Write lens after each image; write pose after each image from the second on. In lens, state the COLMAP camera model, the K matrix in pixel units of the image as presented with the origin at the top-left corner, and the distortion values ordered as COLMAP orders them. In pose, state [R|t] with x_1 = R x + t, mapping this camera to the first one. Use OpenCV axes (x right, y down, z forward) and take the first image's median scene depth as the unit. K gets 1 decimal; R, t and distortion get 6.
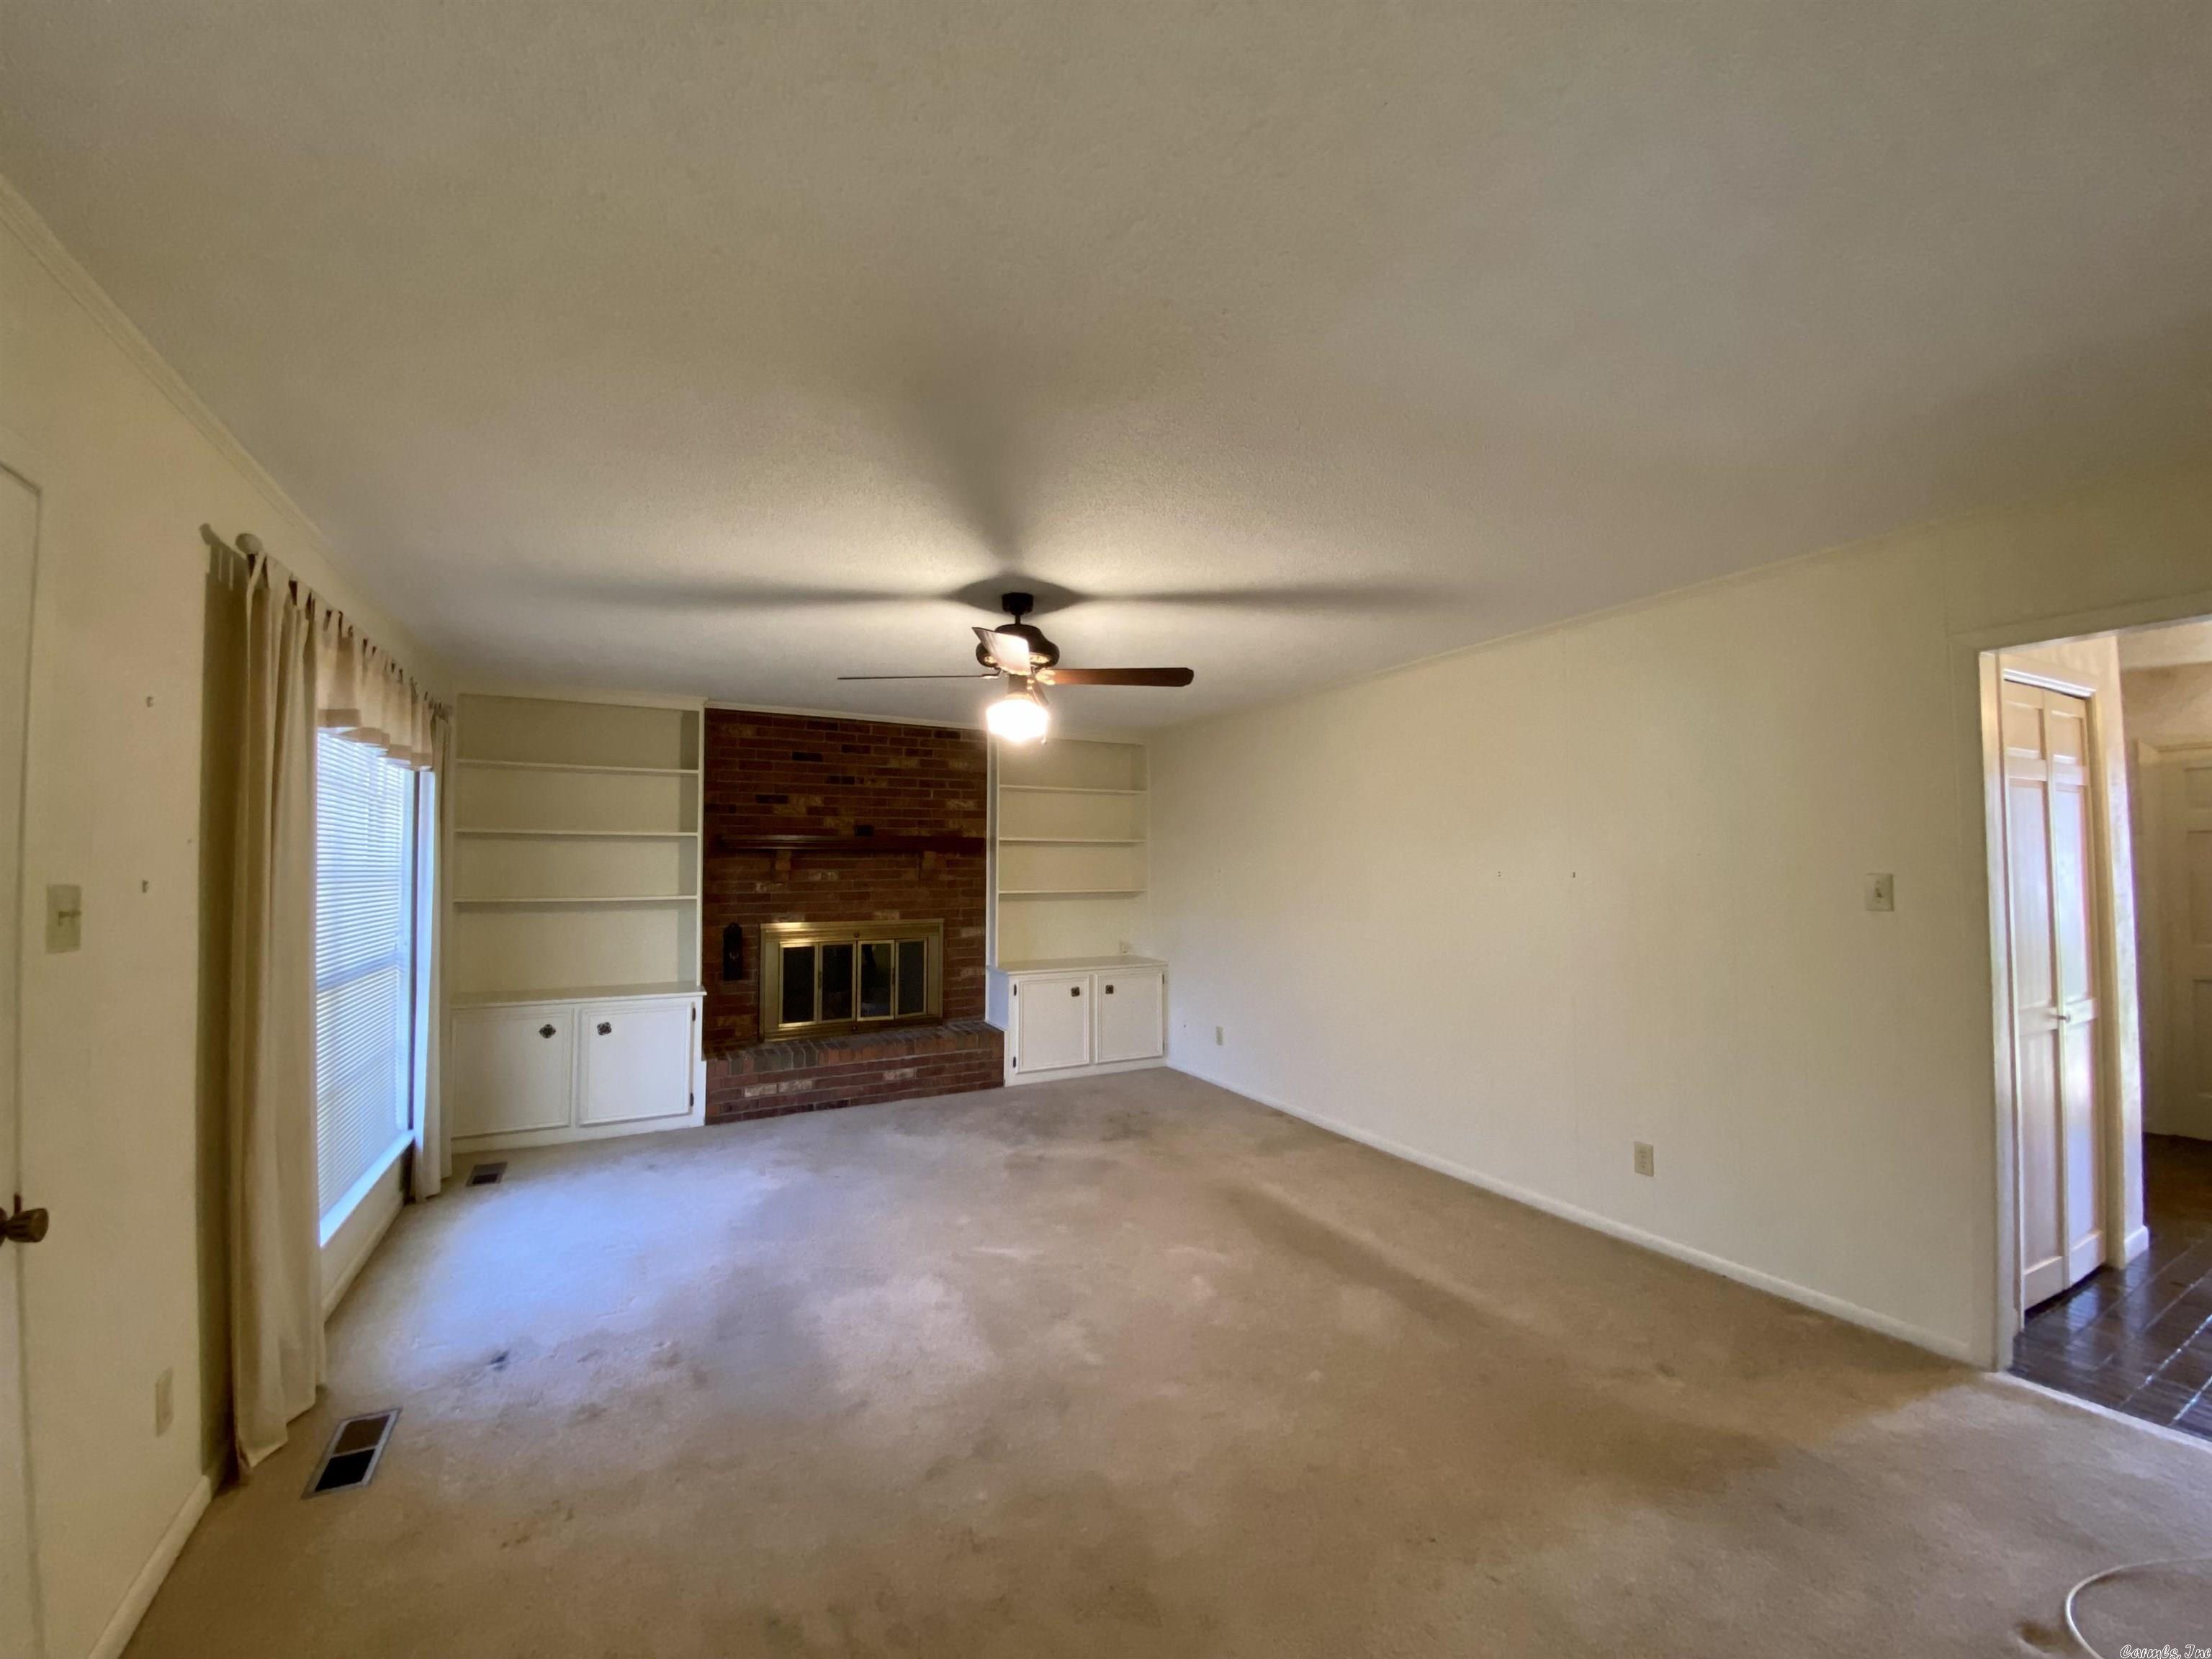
lens RADIAL K [[886.6, 0, 1106.0], [0, 886.6, 829.5], [0, 0, 1]] dist [0.016656, -0.021584]
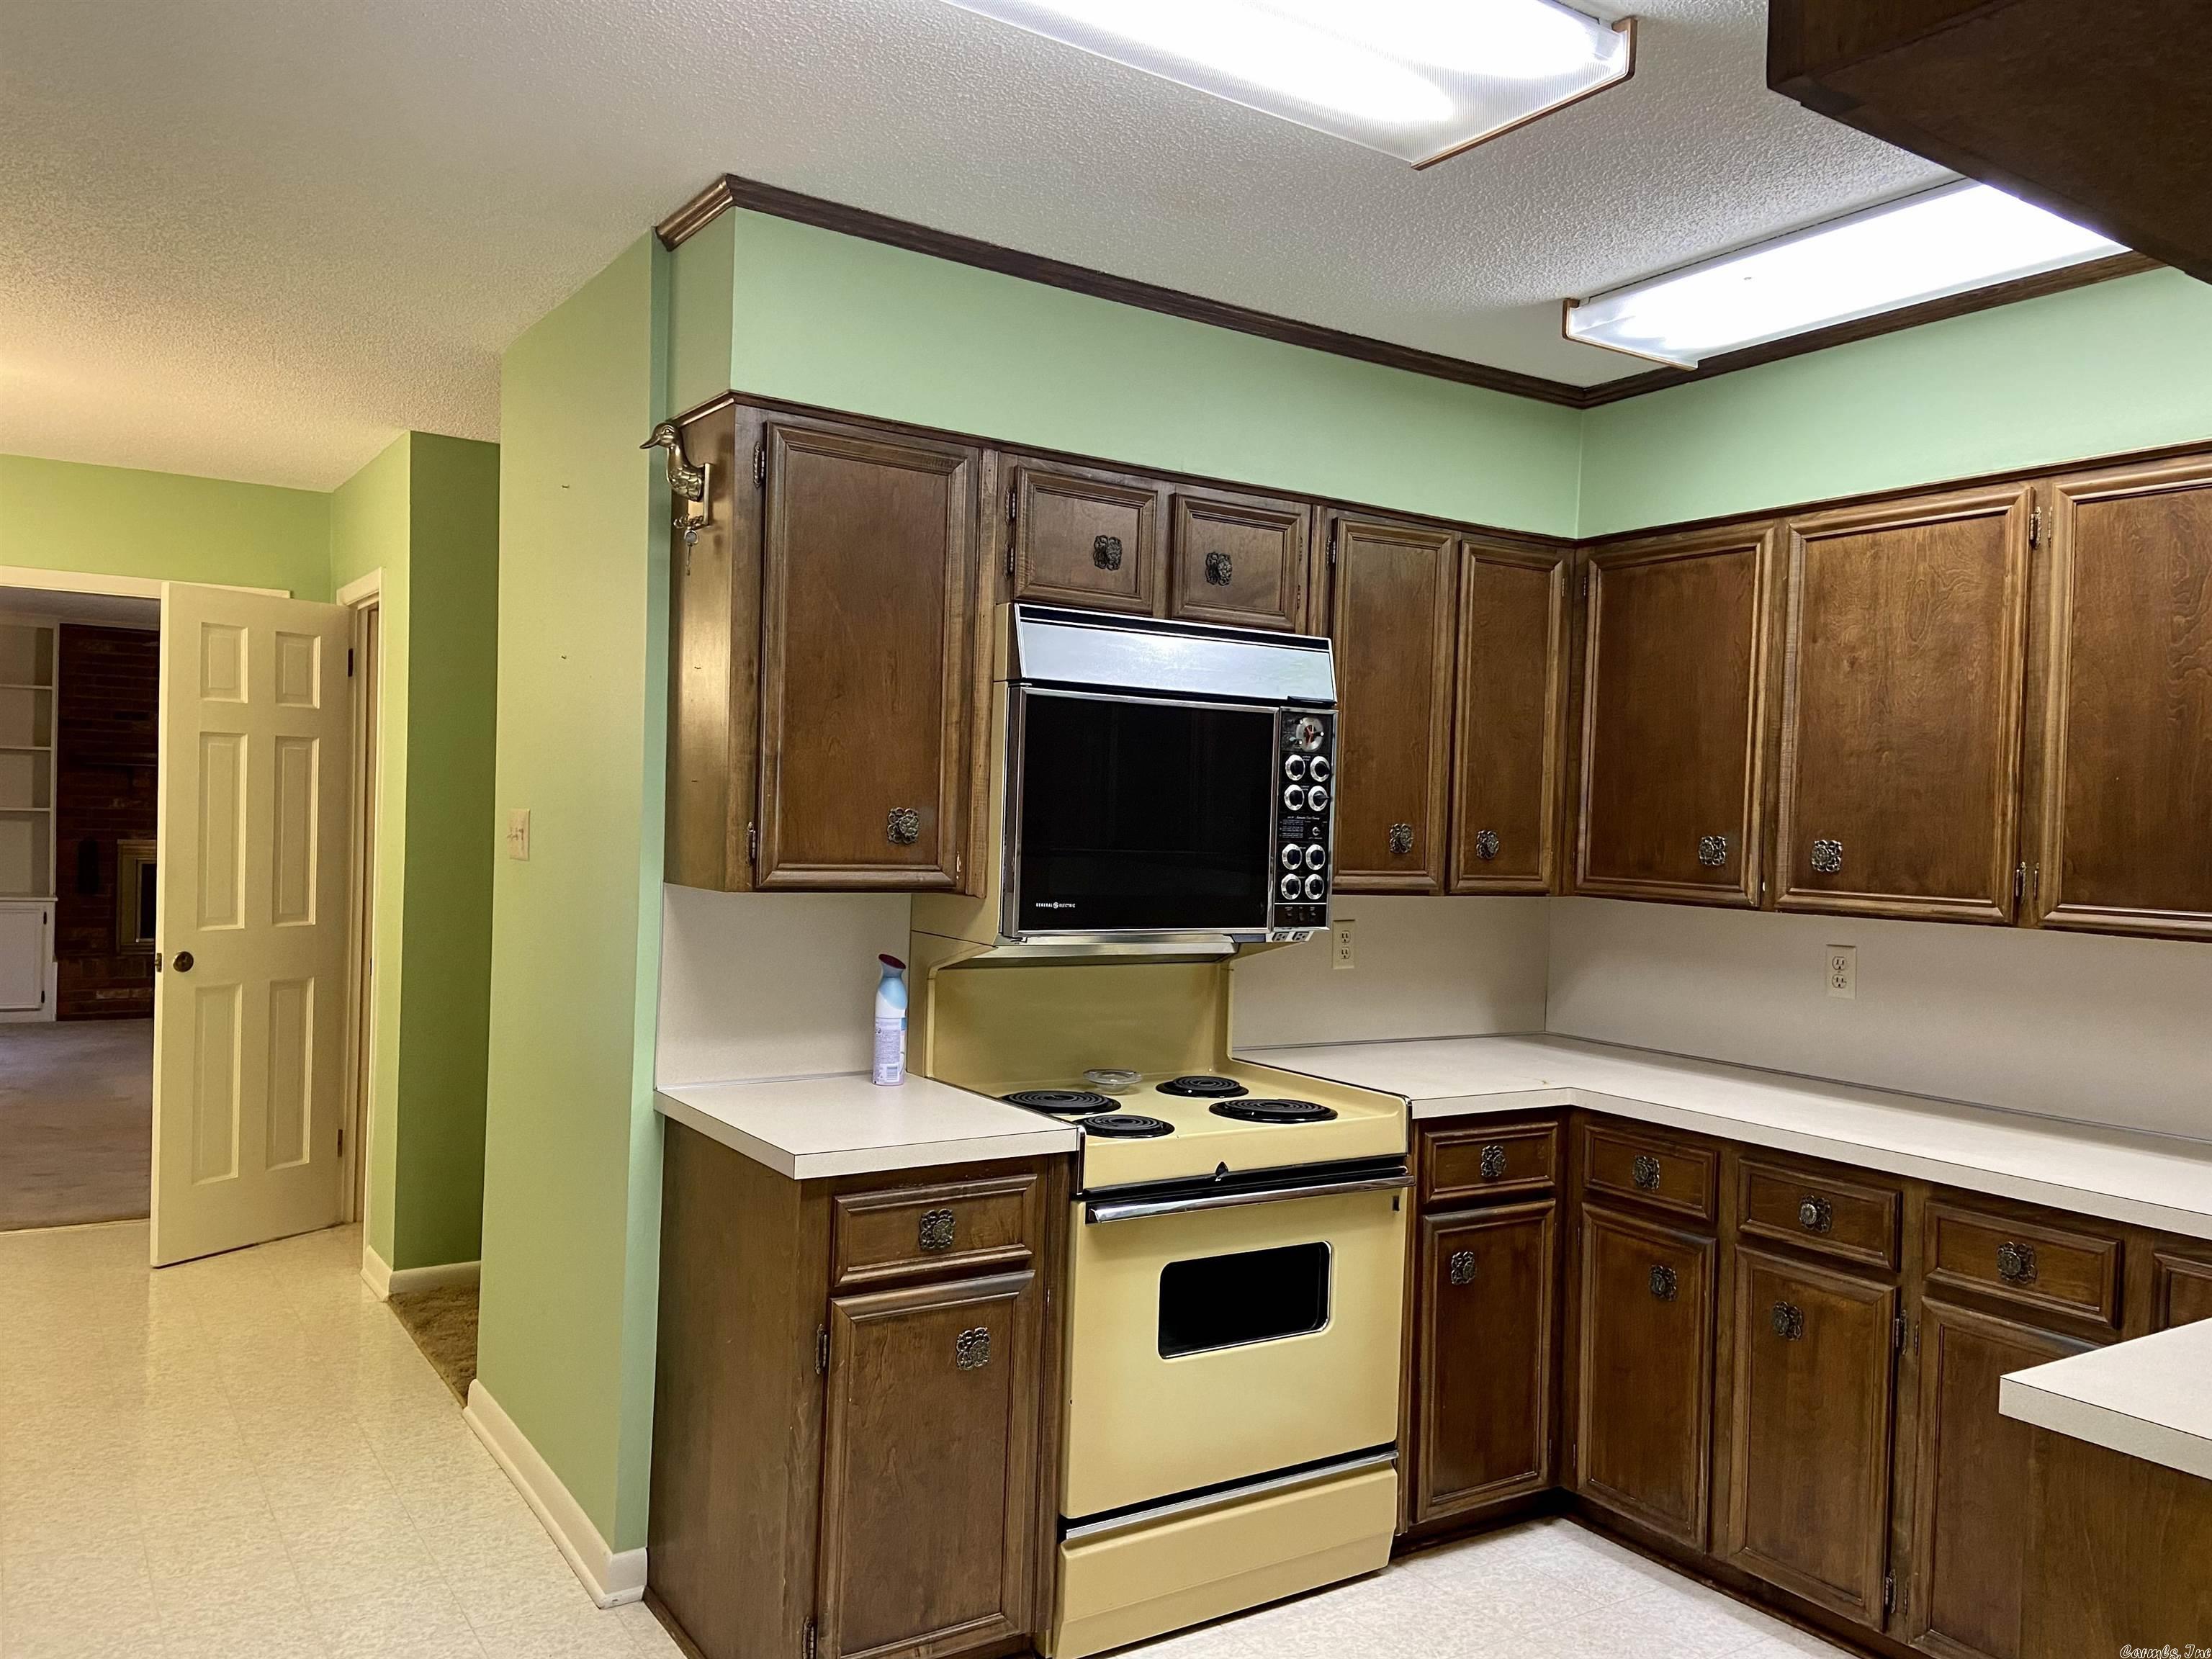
lens RADIAL K [[1661.9, 0, 1106.0], [0, 1661.9, 829.5], [0, 0, 1]] dist [0.098749, -0.134376]
pose [[0.992710, 0.033223, 0.115862, 0.506685], [-0.039002, 0.998087, 0.047968, -0.040846], [-0.114047, -0.052137, 0.992106, -1.042652]]
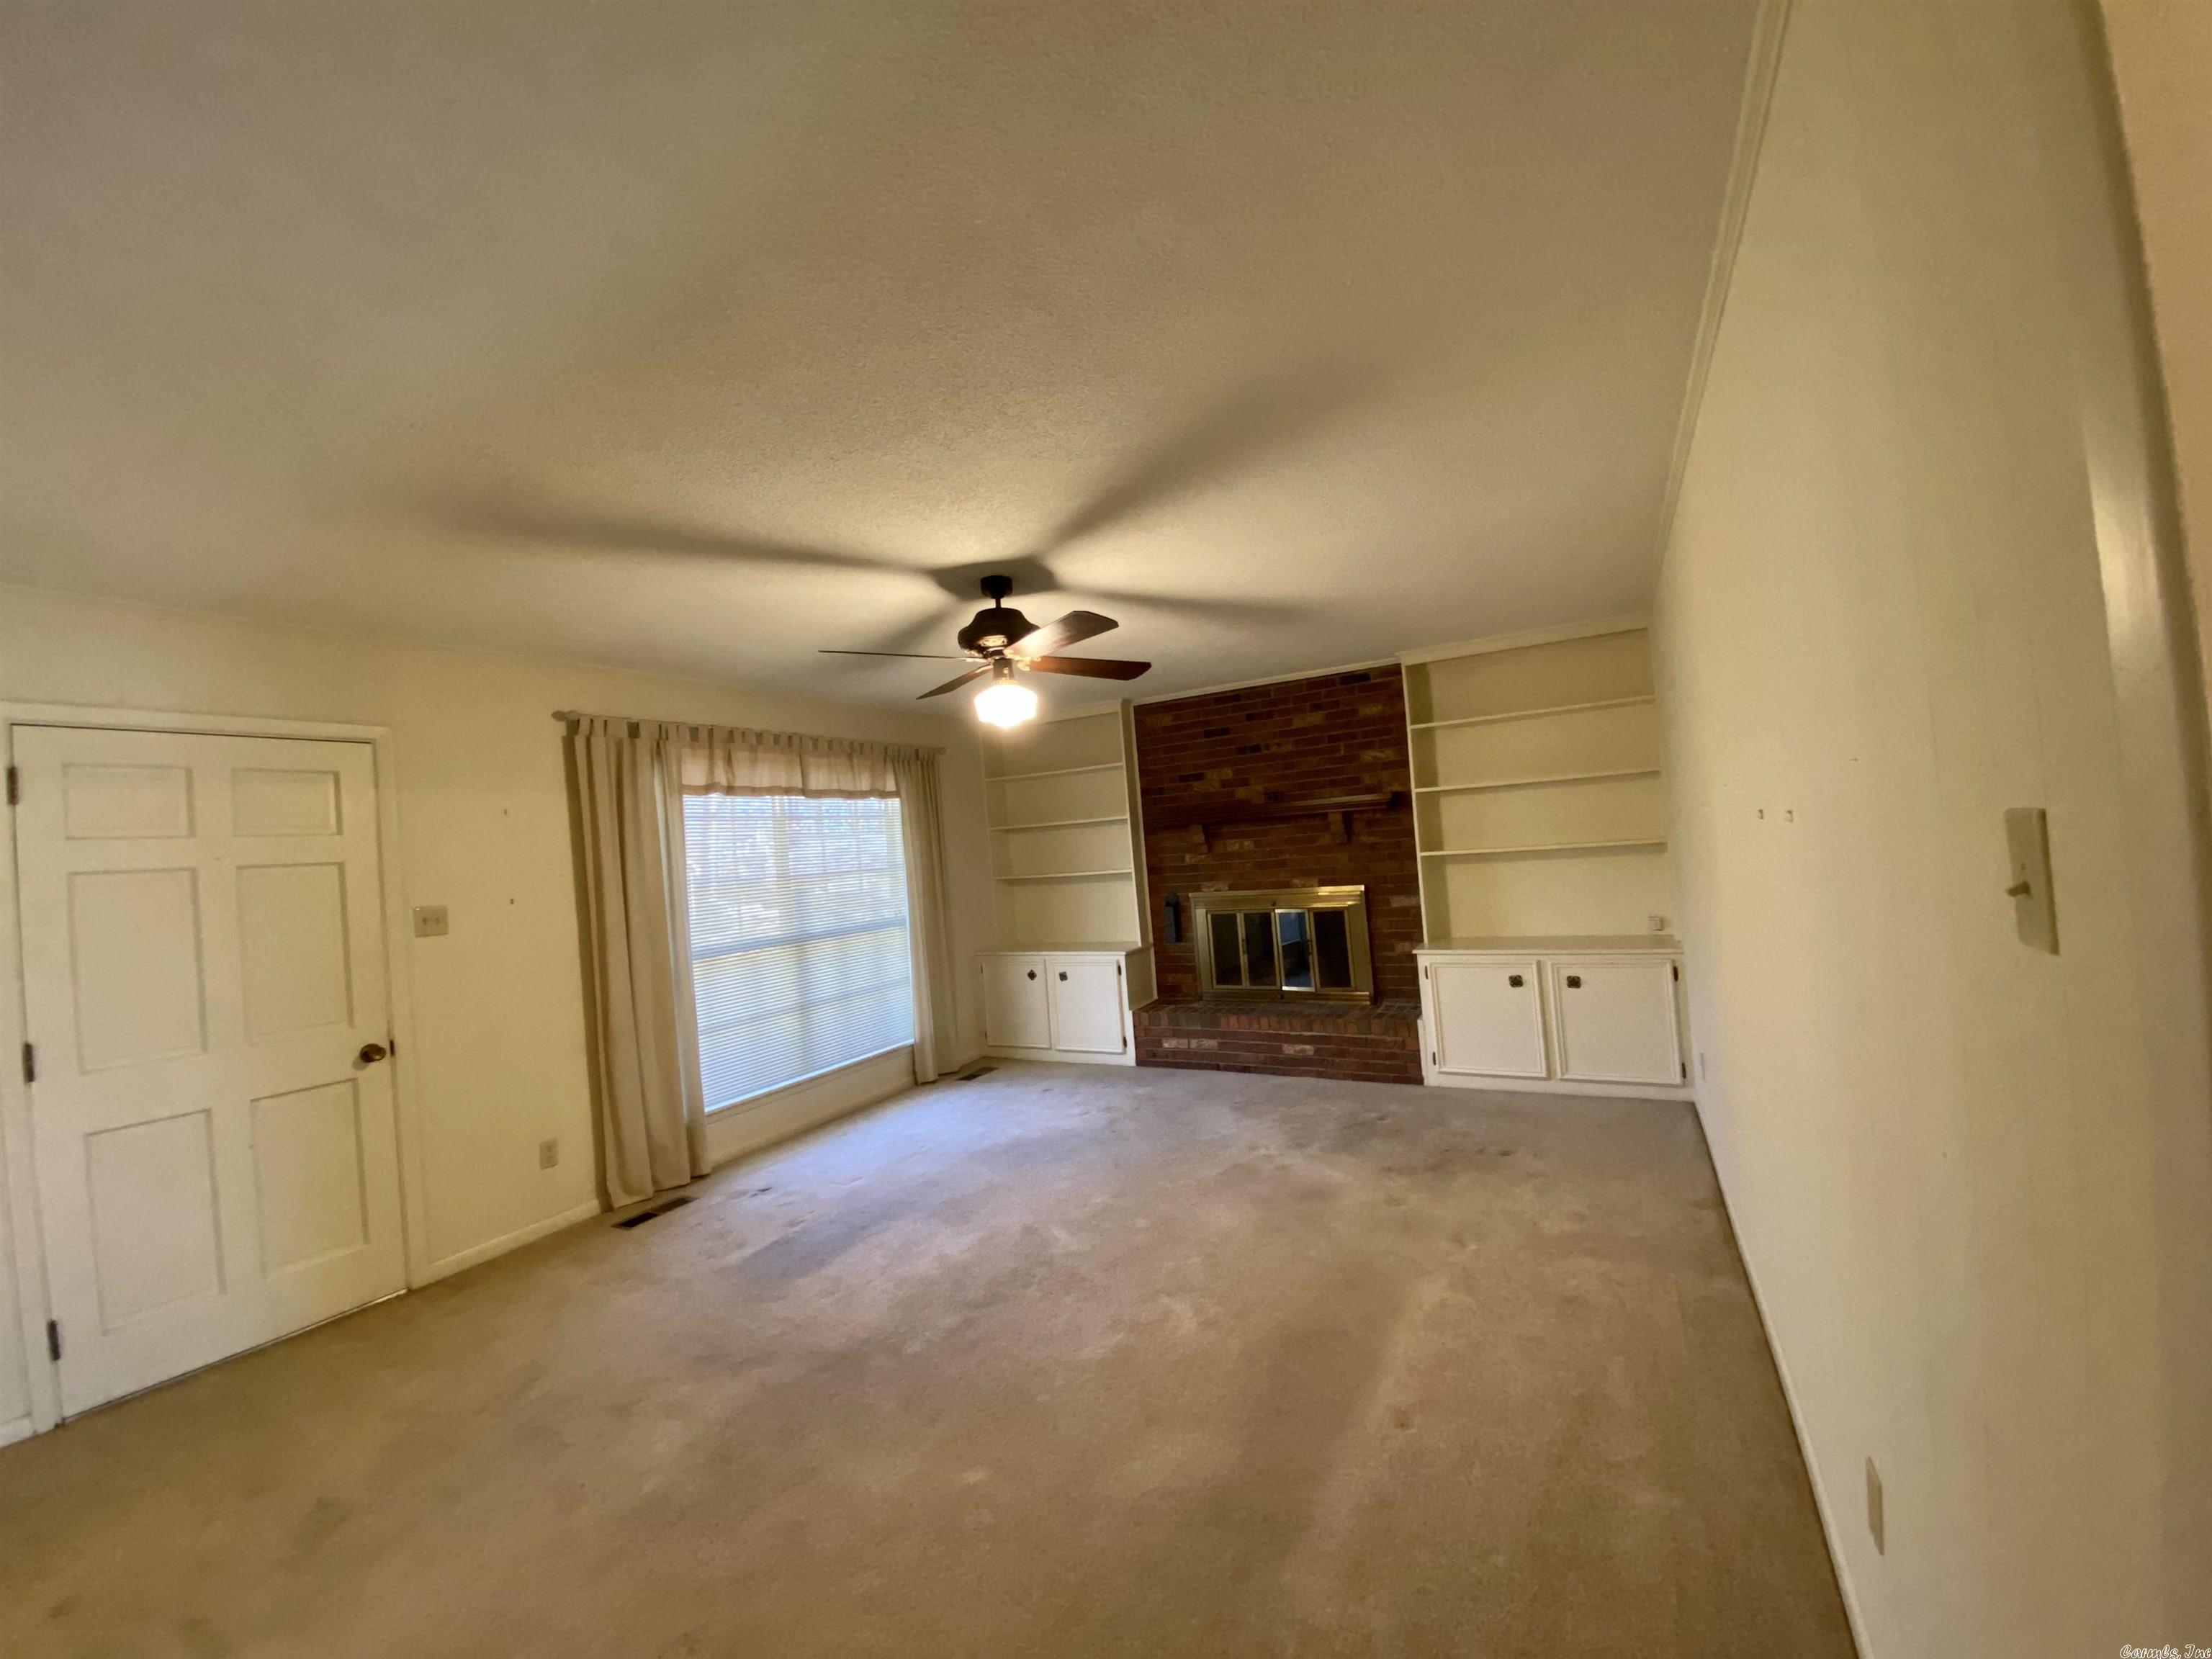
lens RADIAL K [[886.6, 0, 1106.0], [0, 886.6, 829.5], [0, 0, 1]] dist [0.016656, -0.021584]
pose [[0.529749, -0.052255, -0.846543, 0.482881], [0.109195, 0.993996, 0.006976, 0.010112], [0.841096, -0.096134, 0.532274, 0.339564]]
